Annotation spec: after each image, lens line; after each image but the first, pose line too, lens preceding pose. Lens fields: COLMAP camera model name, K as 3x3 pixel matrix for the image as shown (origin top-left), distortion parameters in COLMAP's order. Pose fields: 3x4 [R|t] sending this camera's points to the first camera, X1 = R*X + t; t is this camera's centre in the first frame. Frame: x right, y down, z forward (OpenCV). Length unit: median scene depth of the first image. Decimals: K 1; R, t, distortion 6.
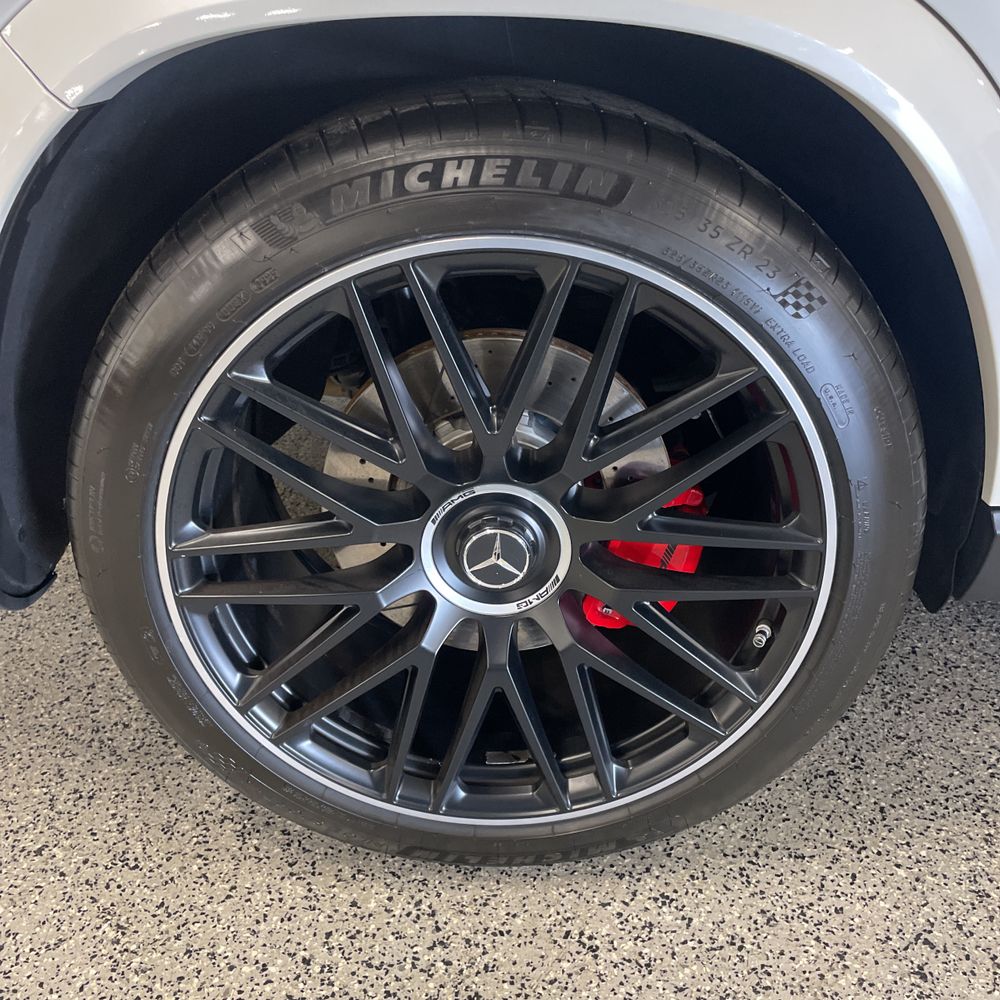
lens RADIAL K [[1000.5, 0, 497.0], [0, 1000.5, 484.5], [0, 0, 1]] dist [0.084266, -0.119225]
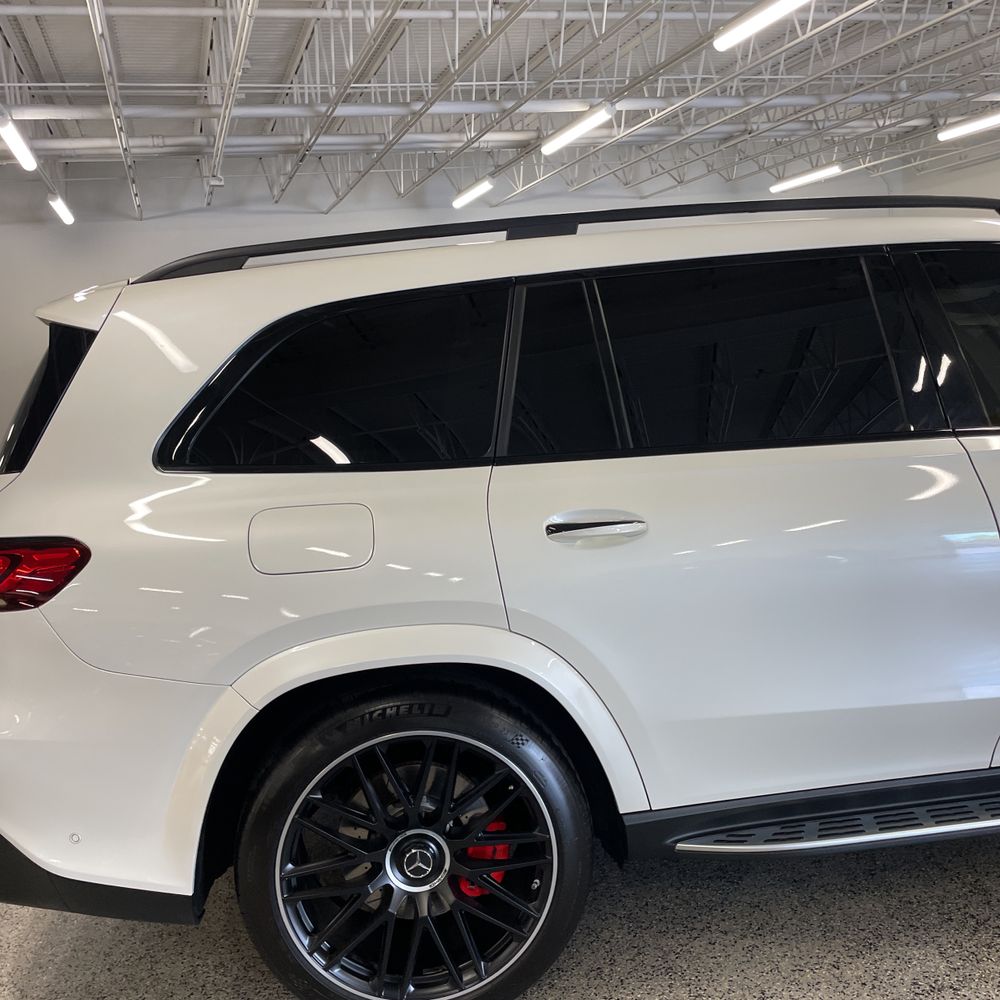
lens RADIAL K [[1000.5, 0, 497.0], [0, 1000.5, 484.5], [0, 0, 1]] dist [0.084266, -0.119225]
pose [[0.989430, -0.091827, 0.112233, -0.001922], [0.126258, 0.926192, -0.355286, 0.112204], [-0.071324, 0.365701, 0.927996, -1.482299]]
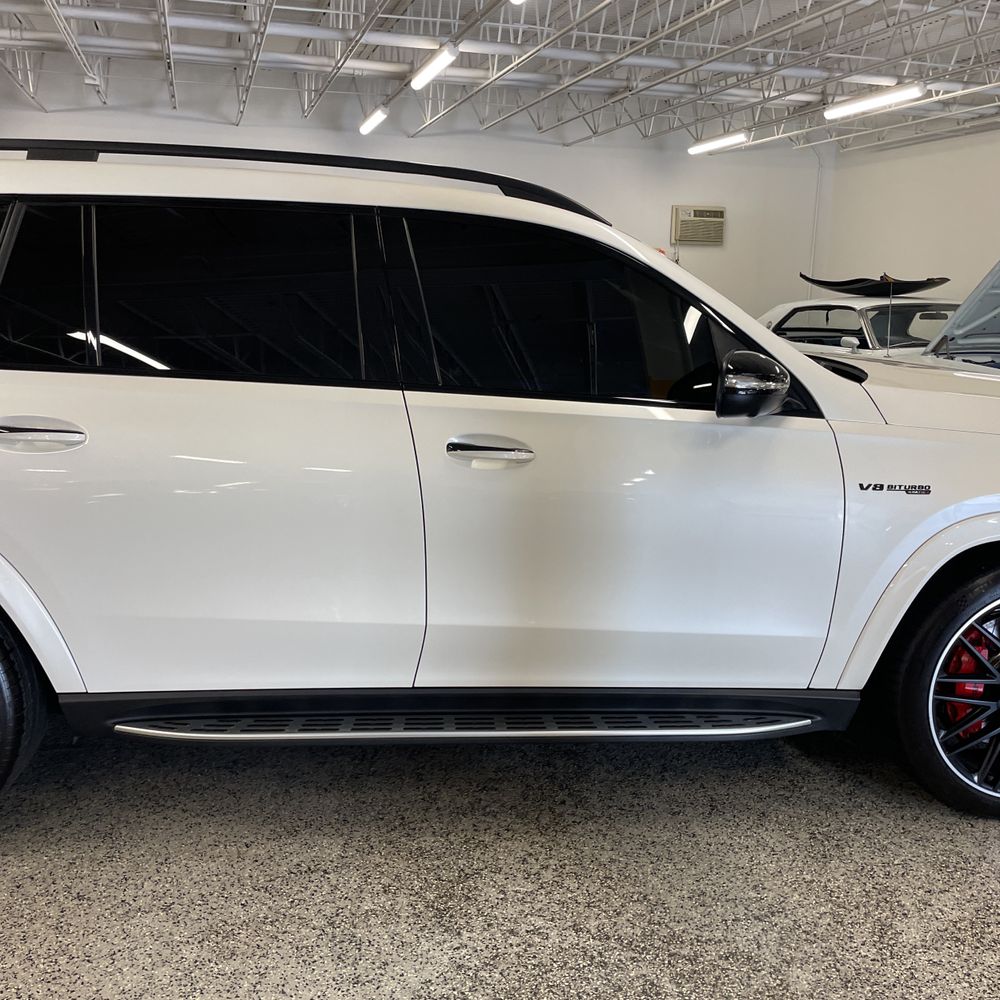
lens RADIAL K [[1000.5, 0, 497.0], [0, 1000.5, 484.5], [0, 0, 1]] dist [0.084266, -0.119225]
pose [[0.994162, 0.008453, 0.107567, 1.350001], [0.024103, 0.954336, -0.297761, 0.322371], [-0.105172, 0.298616, 0.948561, -1.821021]]
